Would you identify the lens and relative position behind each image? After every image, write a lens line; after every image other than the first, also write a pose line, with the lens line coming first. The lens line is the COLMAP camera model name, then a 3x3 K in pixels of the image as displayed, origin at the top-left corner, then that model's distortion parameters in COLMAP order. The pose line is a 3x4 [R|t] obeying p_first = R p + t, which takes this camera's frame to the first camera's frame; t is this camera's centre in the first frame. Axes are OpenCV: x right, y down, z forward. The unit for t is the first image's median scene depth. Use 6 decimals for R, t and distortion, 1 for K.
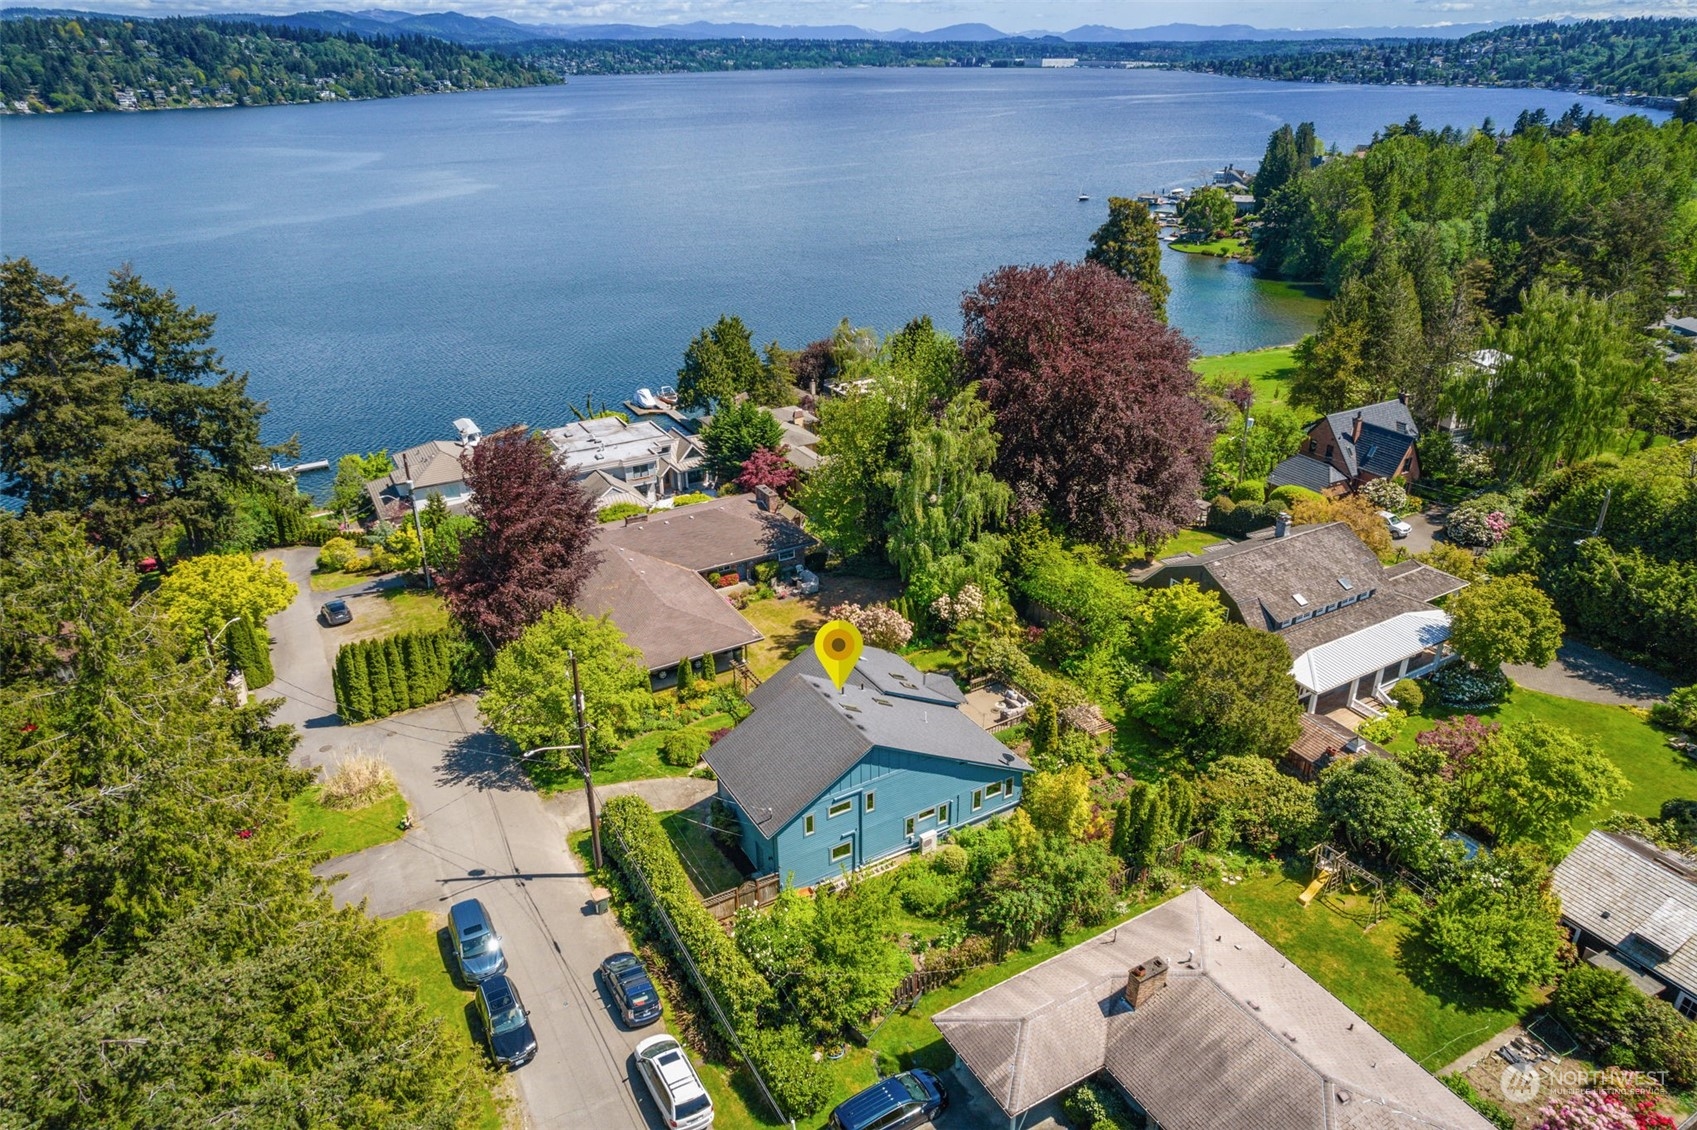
lens RADIAL K [[1092.2, 0, 854.8], [0, 1092.2, 569.6], [0, 0, 1]] dist [-0.000225, 0.005394]
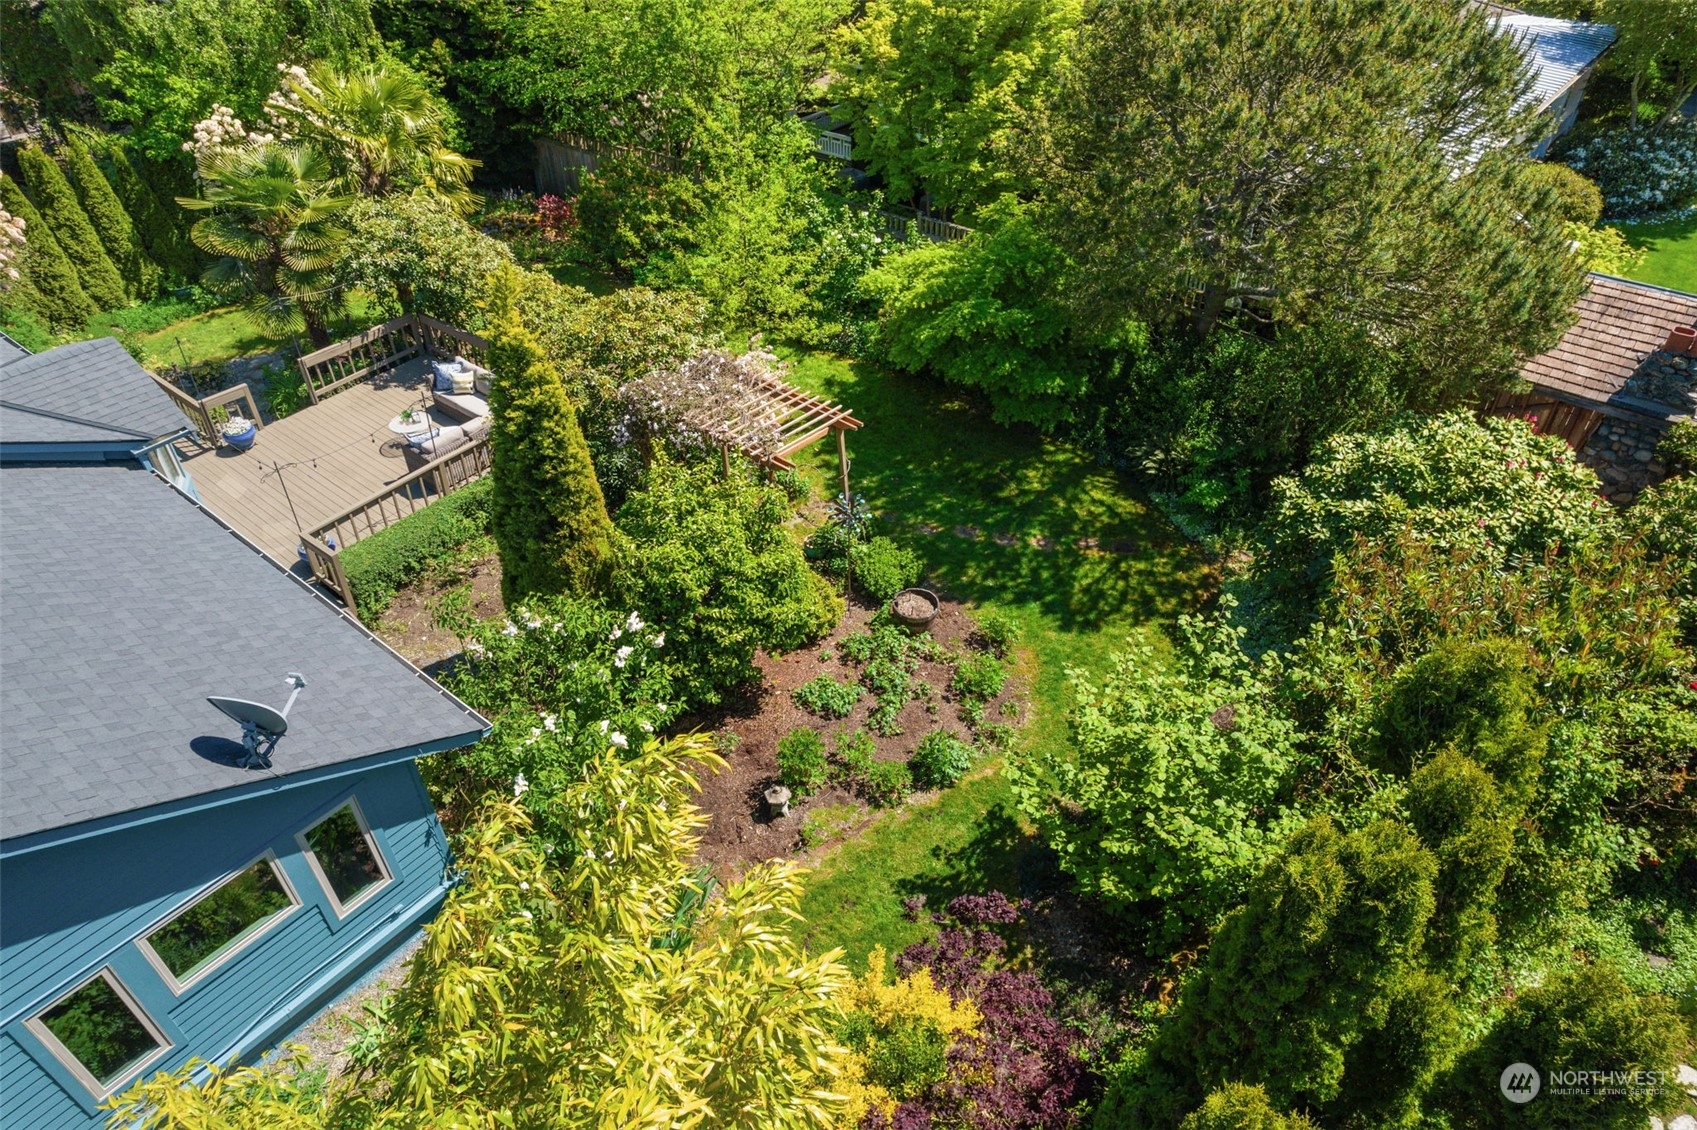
lens RADIAL K [[1092.2, 0, 853.1], [0, 1092.2, 563.8], [0, 0, 1]] dist [-0.000225, 0.005394]
pose [[0.939148, -0.224675, 0.259851, 0.160194], [0.161522, 0.956435, 0.243193, 0.111566], [-0.303171, -0.186422, 0.934524, 0.727732]]
